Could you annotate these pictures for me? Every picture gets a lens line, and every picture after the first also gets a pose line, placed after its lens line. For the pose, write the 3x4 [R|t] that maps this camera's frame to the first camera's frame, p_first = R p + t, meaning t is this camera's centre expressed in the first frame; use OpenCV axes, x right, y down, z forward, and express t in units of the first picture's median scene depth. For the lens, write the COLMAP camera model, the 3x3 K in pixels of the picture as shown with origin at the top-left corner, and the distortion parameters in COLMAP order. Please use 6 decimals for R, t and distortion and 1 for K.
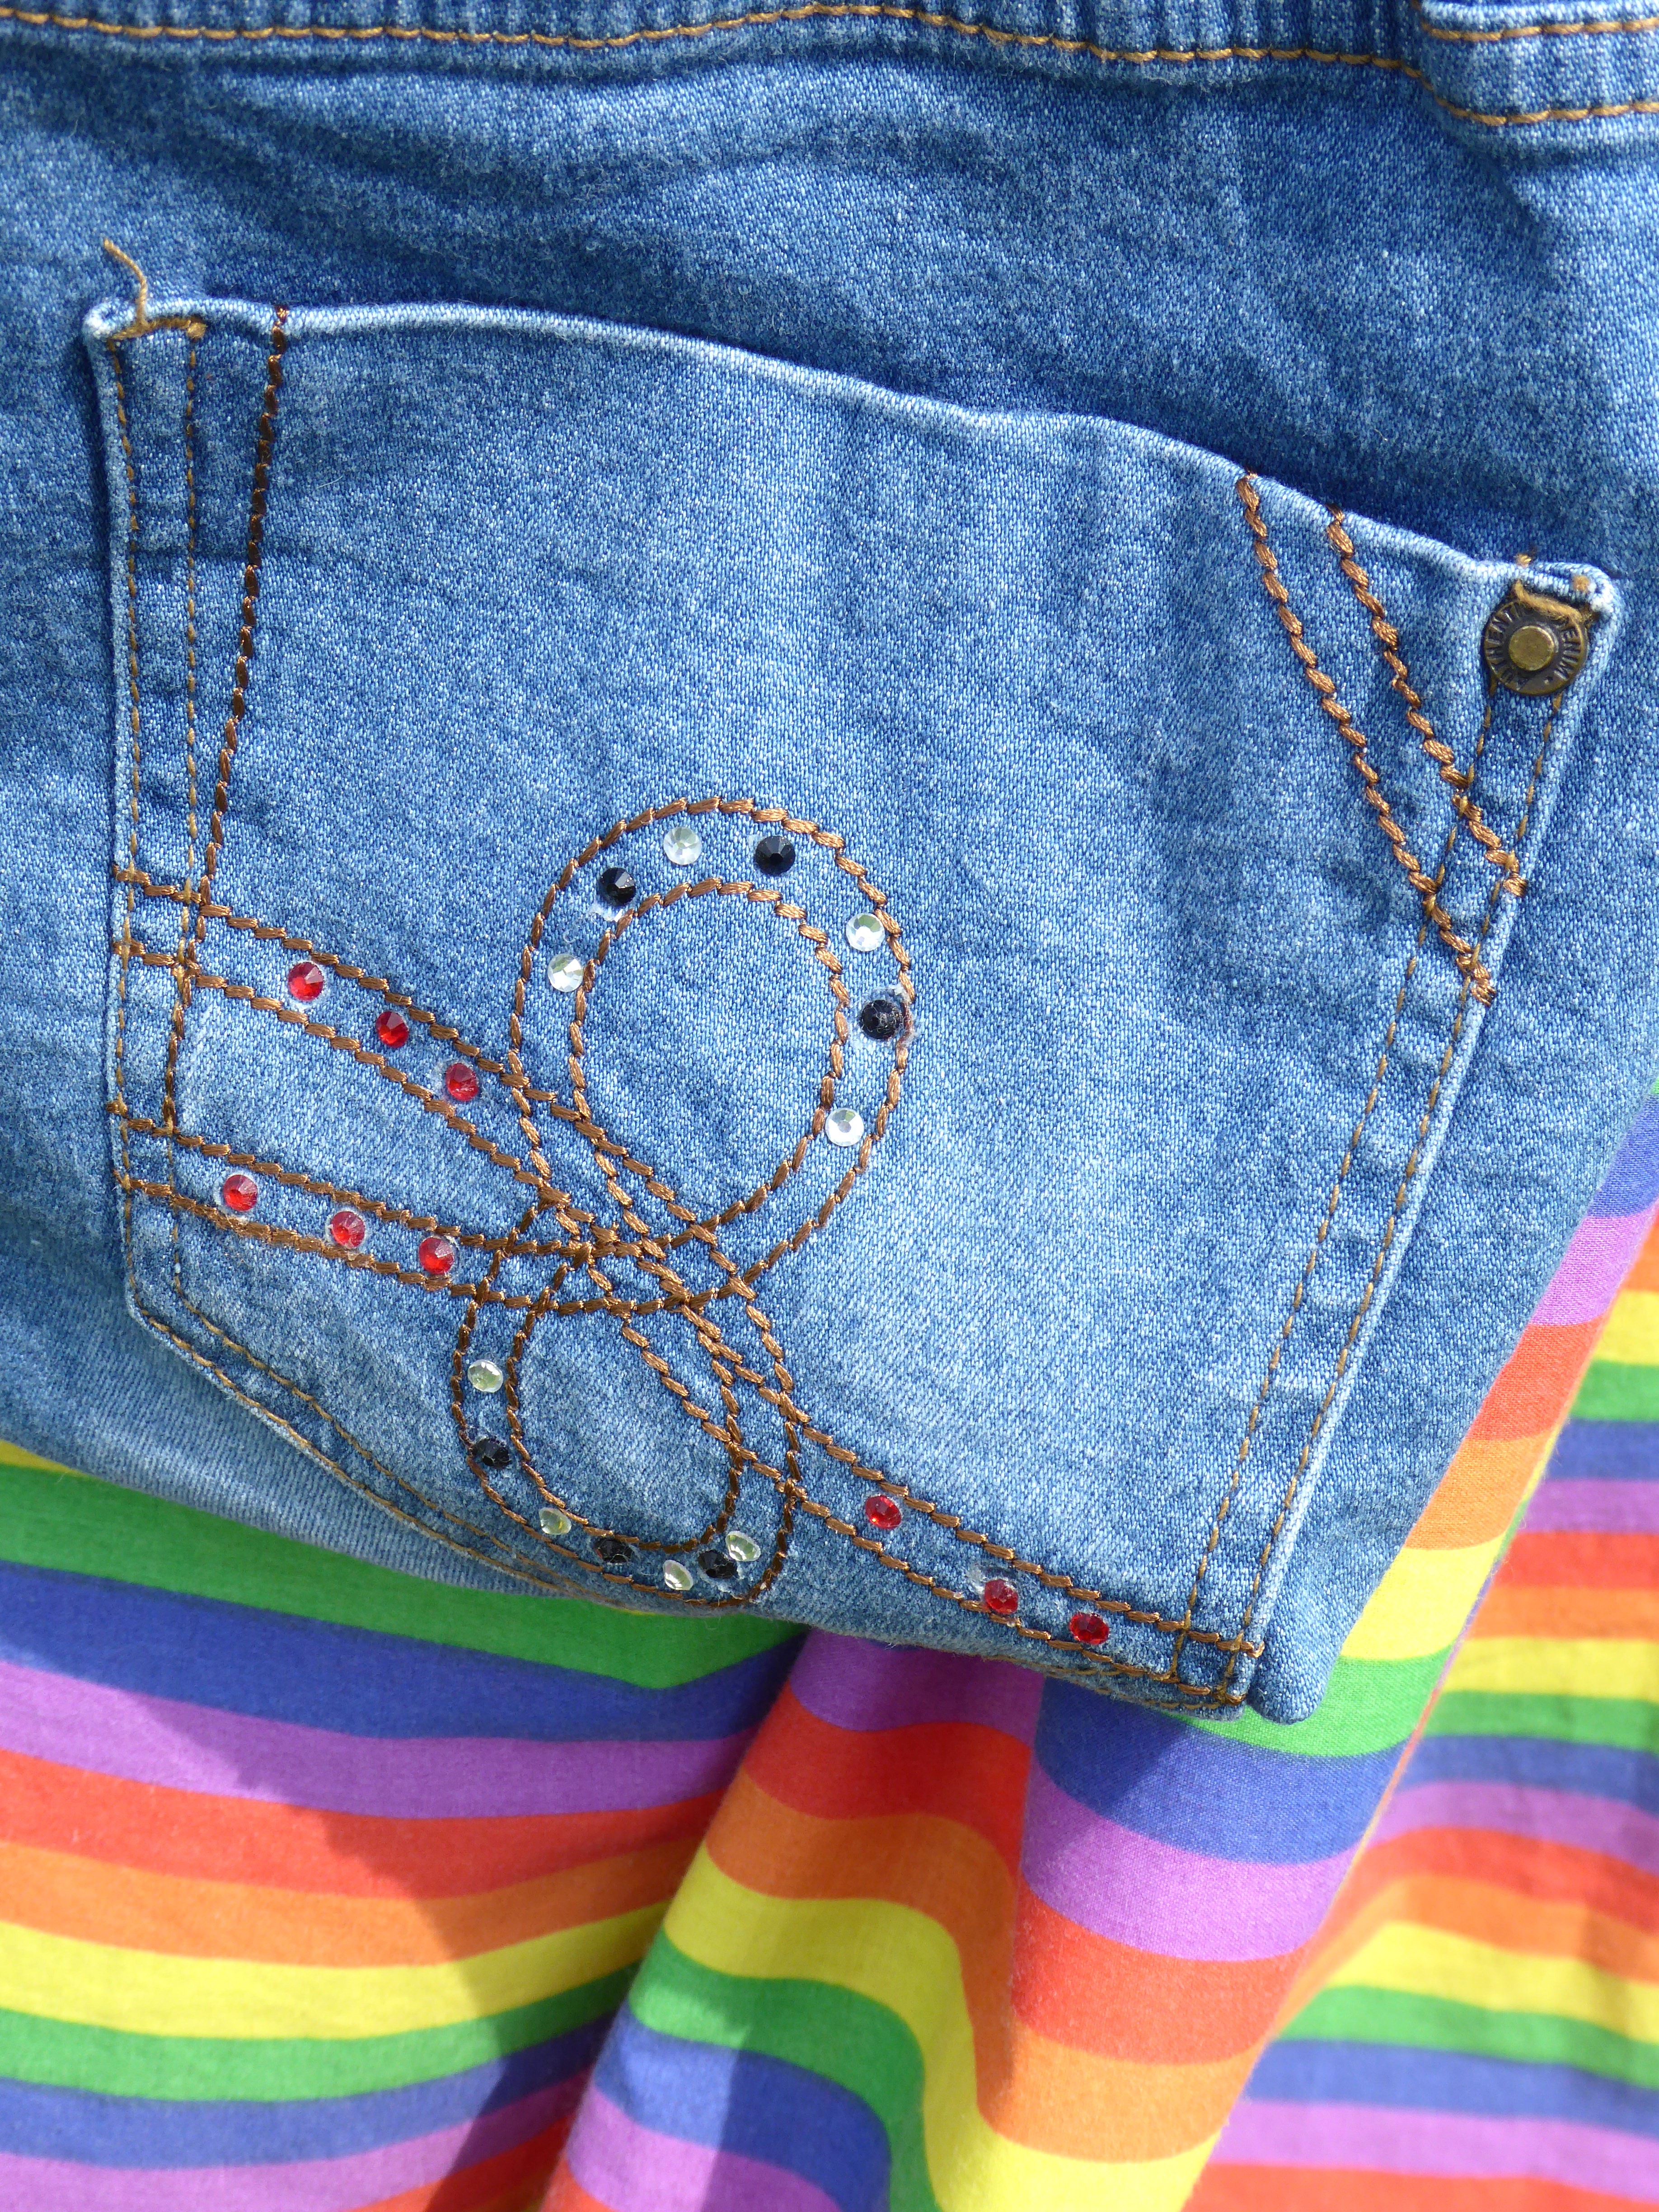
lens RADIAL K [[4770.2, 0, 823.2], [0, 4770.2, 1112.7], [0, 0, 1]] dist [0.191894, 0.000000]
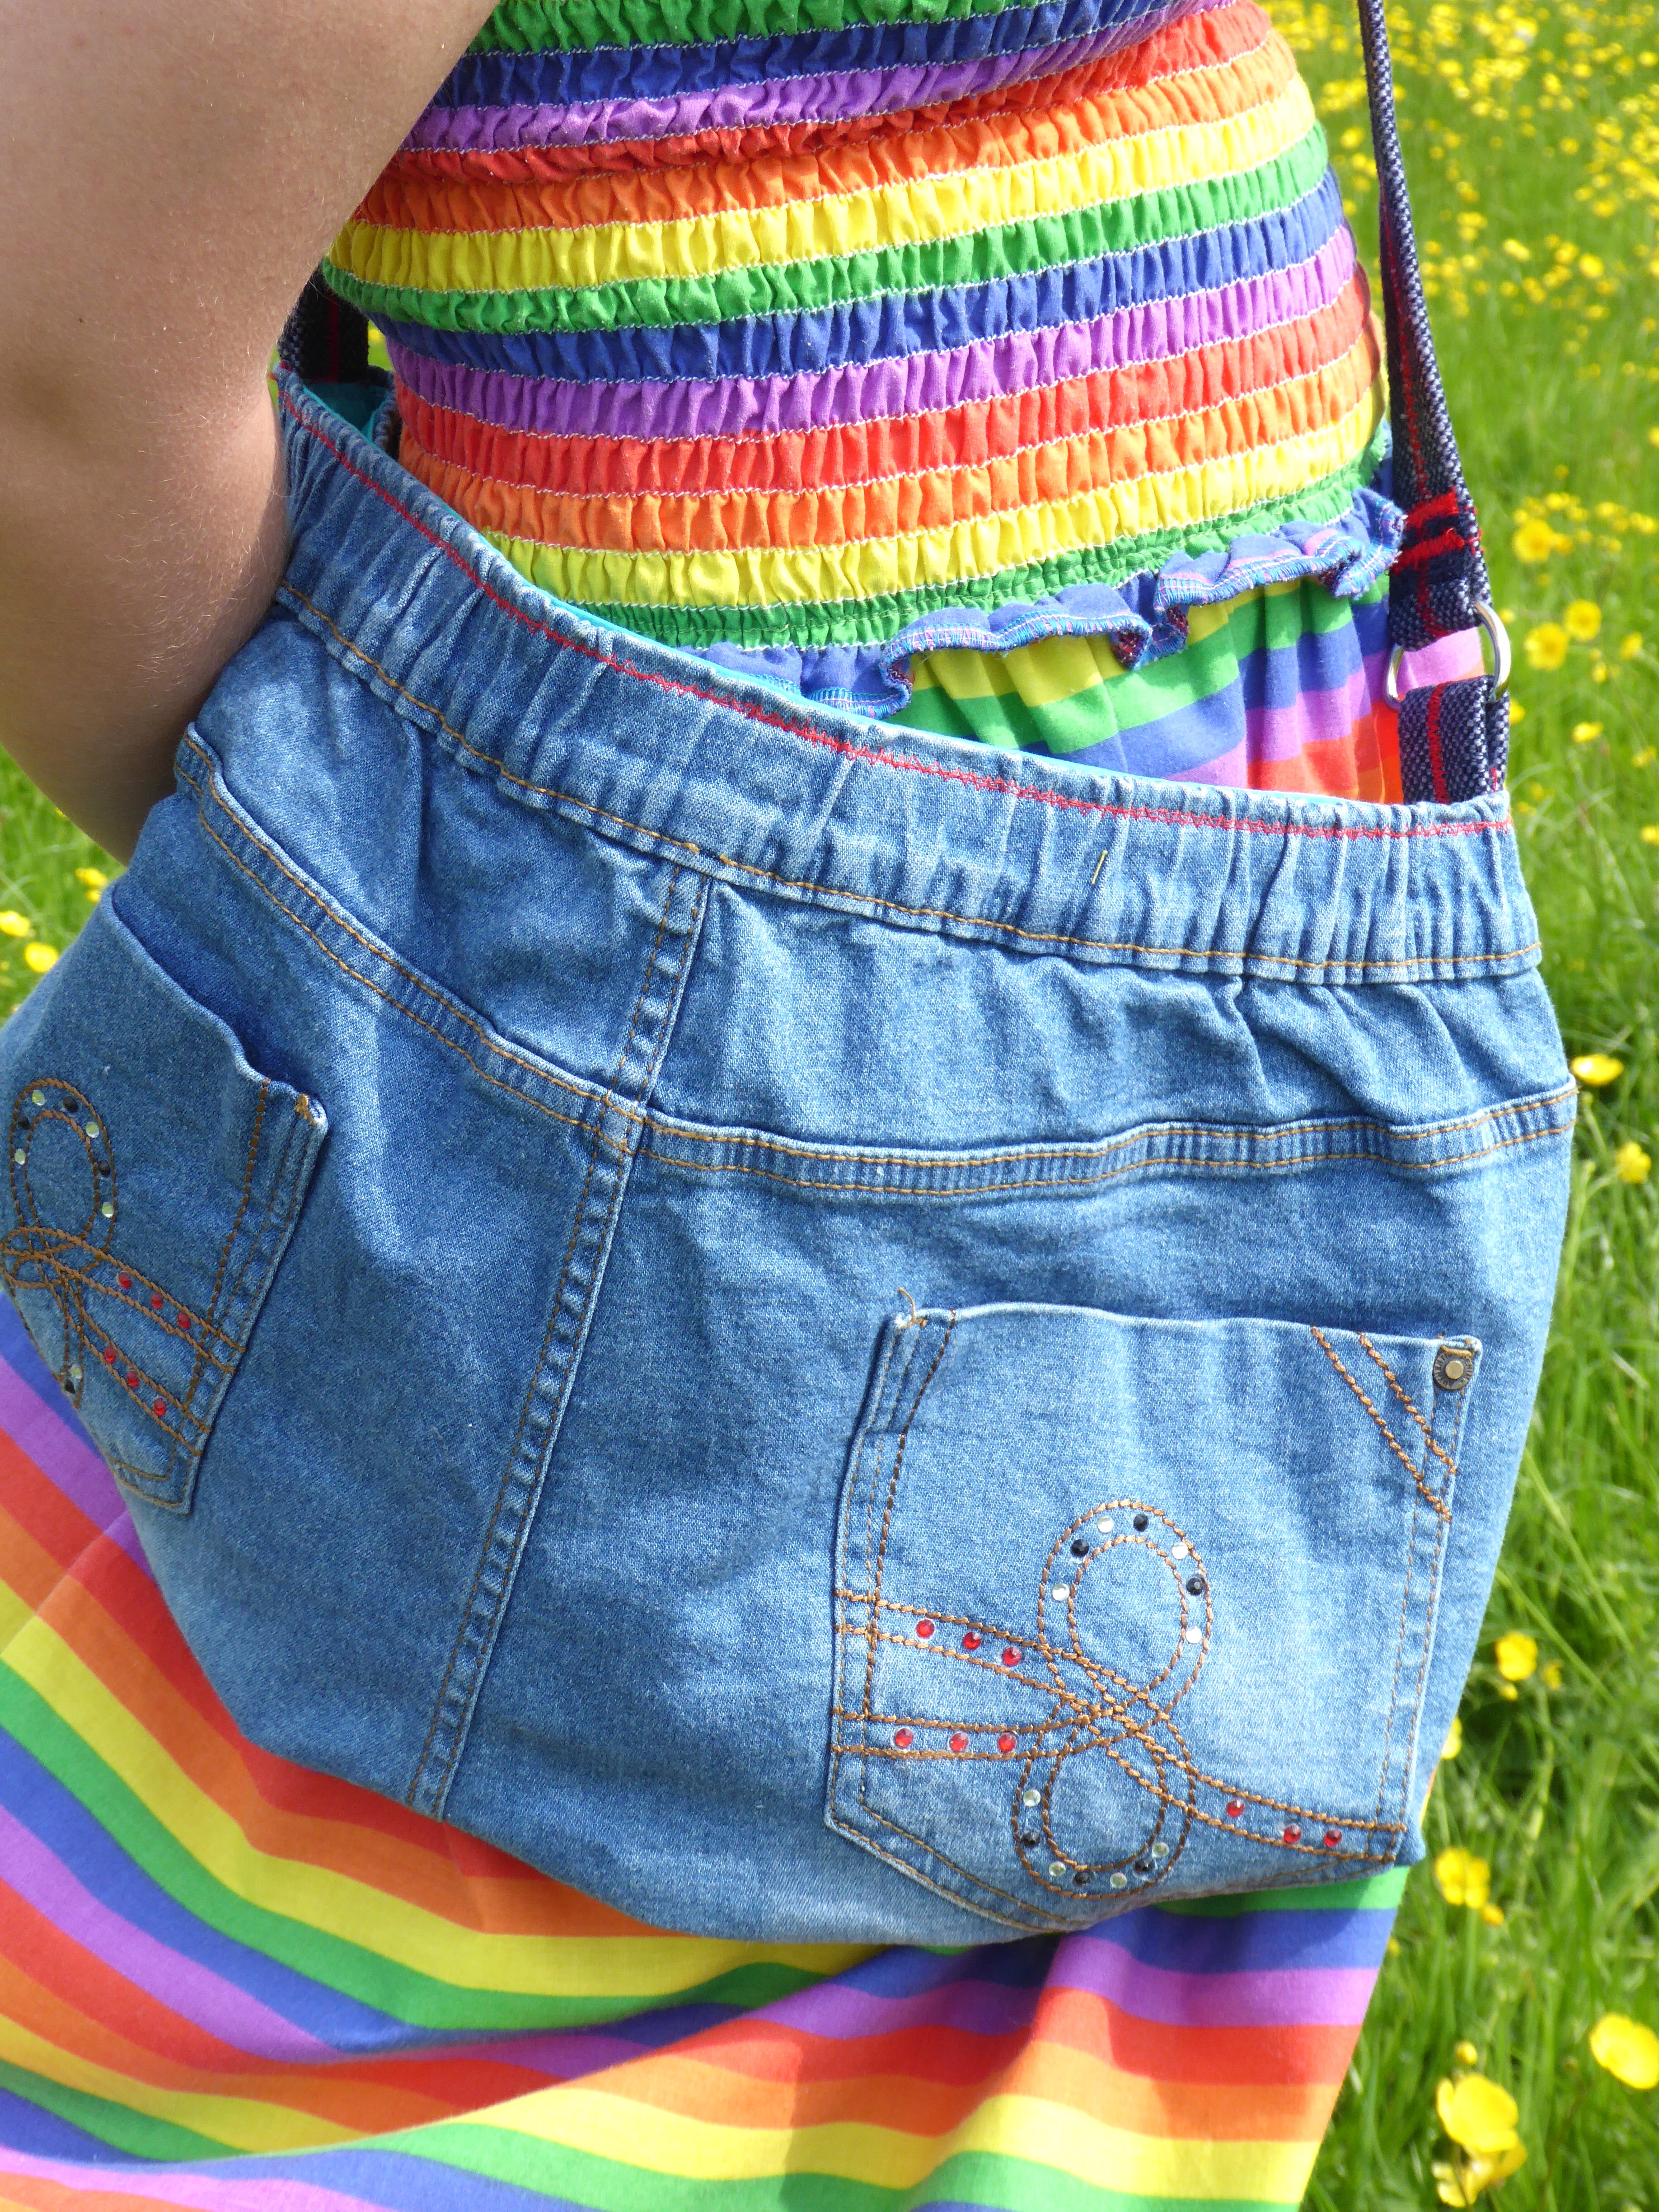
lens RADIAL K [[4770.2, 0, 829.6], [0, 4770.2, 1100.3], [0, 0, 1]] dist [0.191894, 0.000000]
pose [[0.867046, -0.091846, 0.489689, -1.262147], [0.242045, 0.936734, -0.252872, 0.304694], [-0.435483, 0.337778, 0.834422, -0.935275]]
